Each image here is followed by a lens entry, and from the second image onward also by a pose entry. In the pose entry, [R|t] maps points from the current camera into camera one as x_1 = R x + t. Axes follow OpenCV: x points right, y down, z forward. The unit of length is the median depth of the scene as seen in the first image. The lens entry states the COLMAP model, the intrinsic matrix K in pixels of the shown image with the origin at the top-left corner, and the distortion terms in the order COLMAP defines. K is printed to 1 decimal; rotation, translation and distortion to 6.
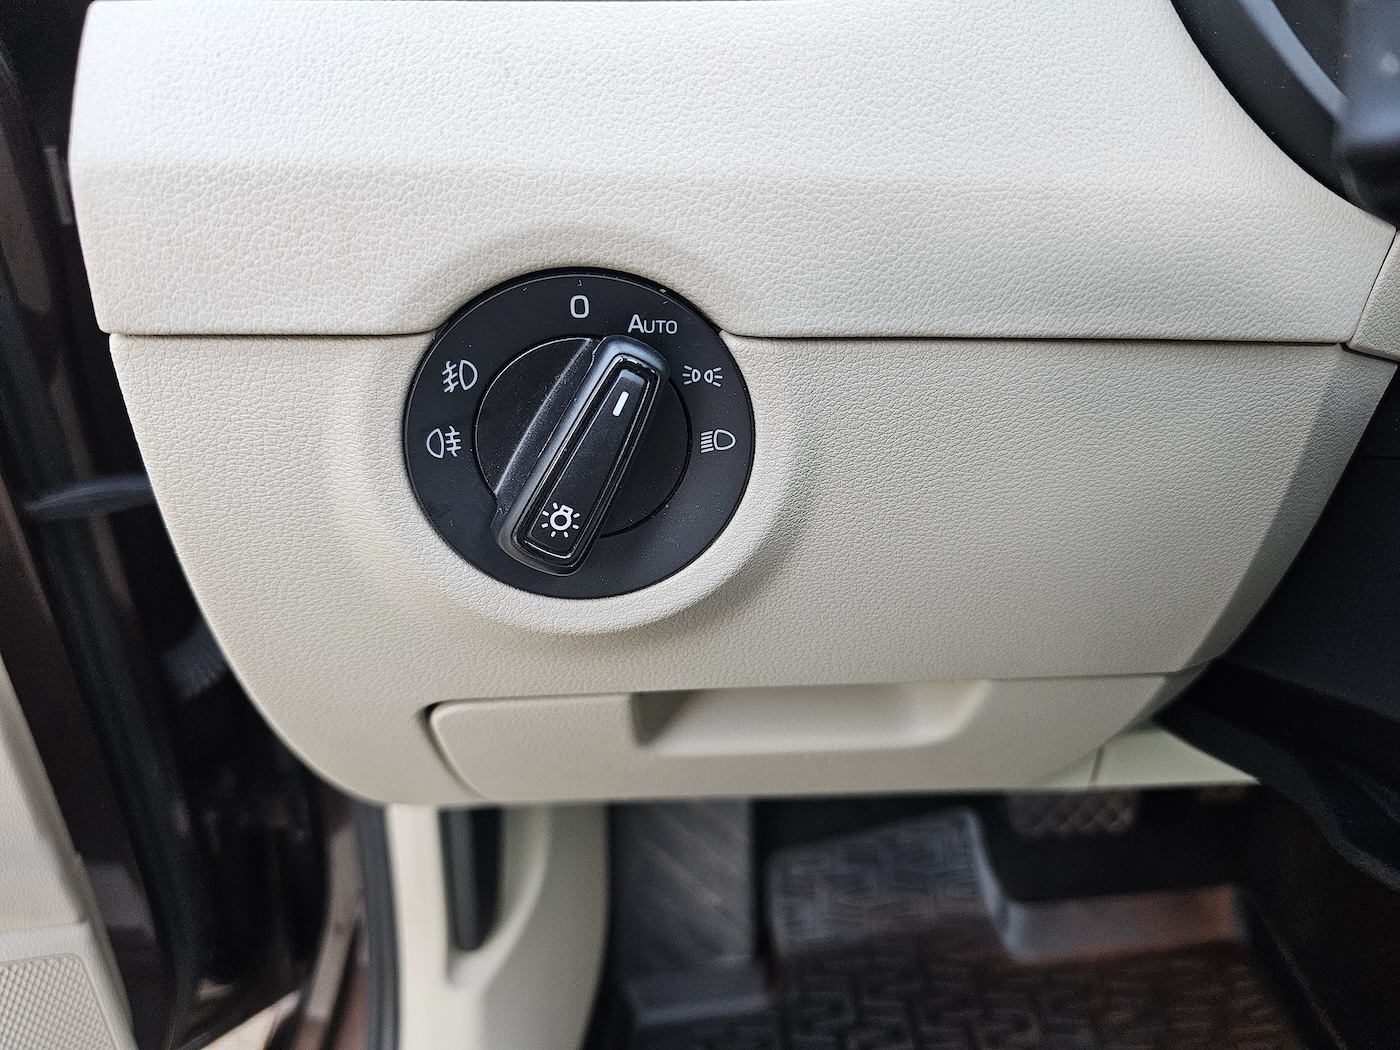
lens RADIAL K [[938.4, 0, 704.3], [0, 938.4, 529.5], [0, 0, 1]] dist [0.044383, -0.041280]
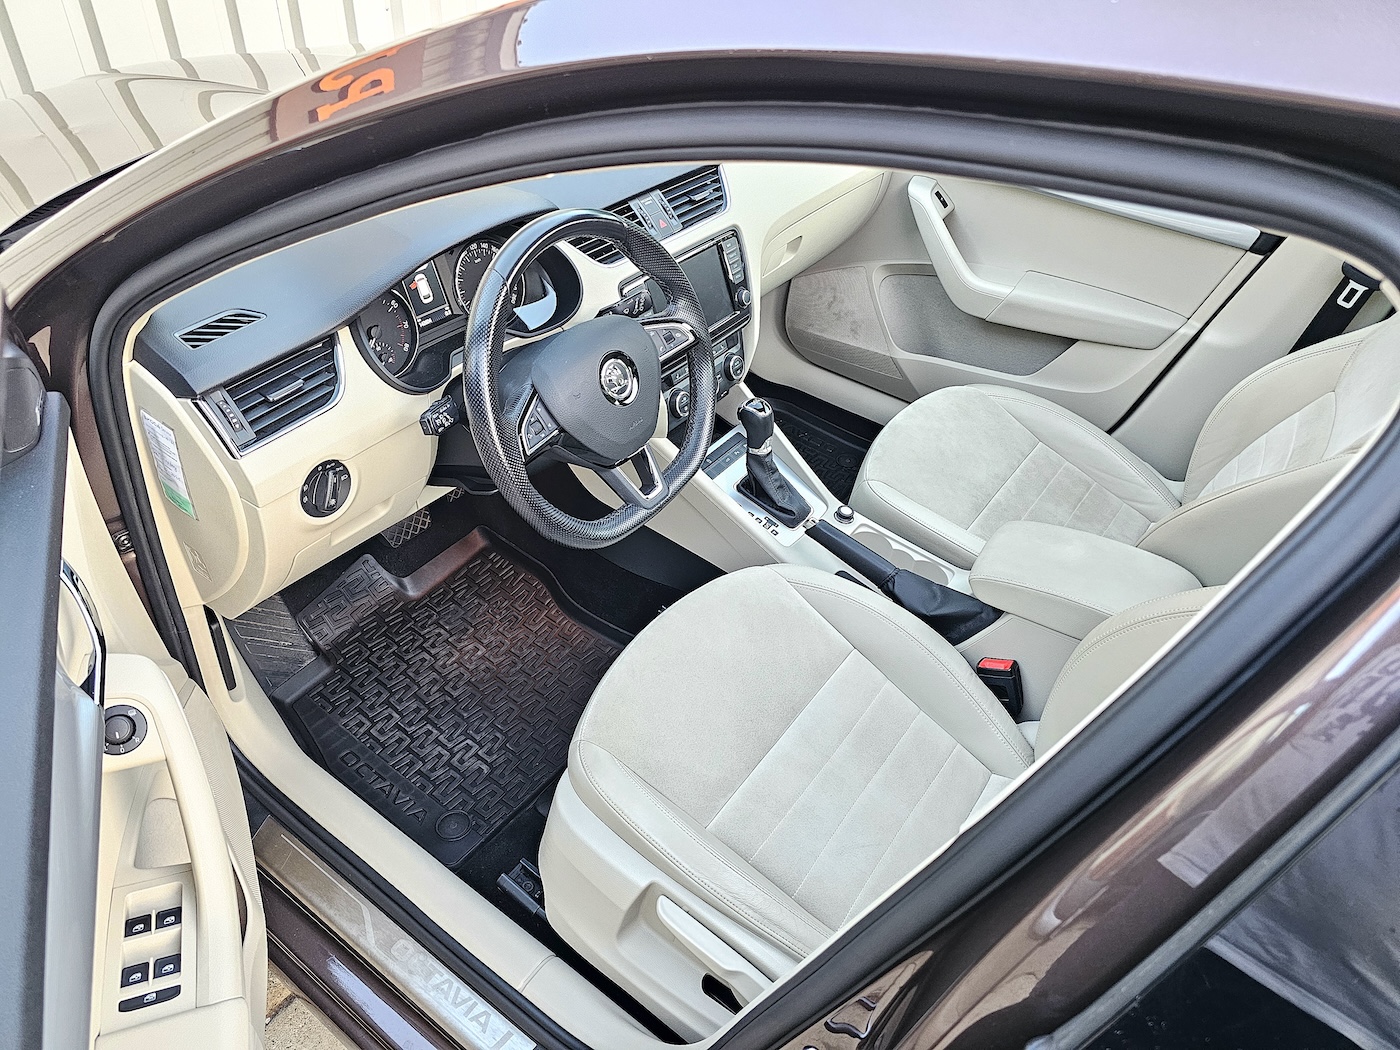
lens RADIAL K [[938.4, 0, 704.3], [0, 938.4, 529.5], [0, 0, 1]] dist [0.044383, -0.041280]
pose [[0.635109, -0.470265, 0.612771, -0.560333], [0.310835, 0.881842, 0.354595, -0.289517], [-0.707120, -0.034736, 0.706240, -1.127878]]
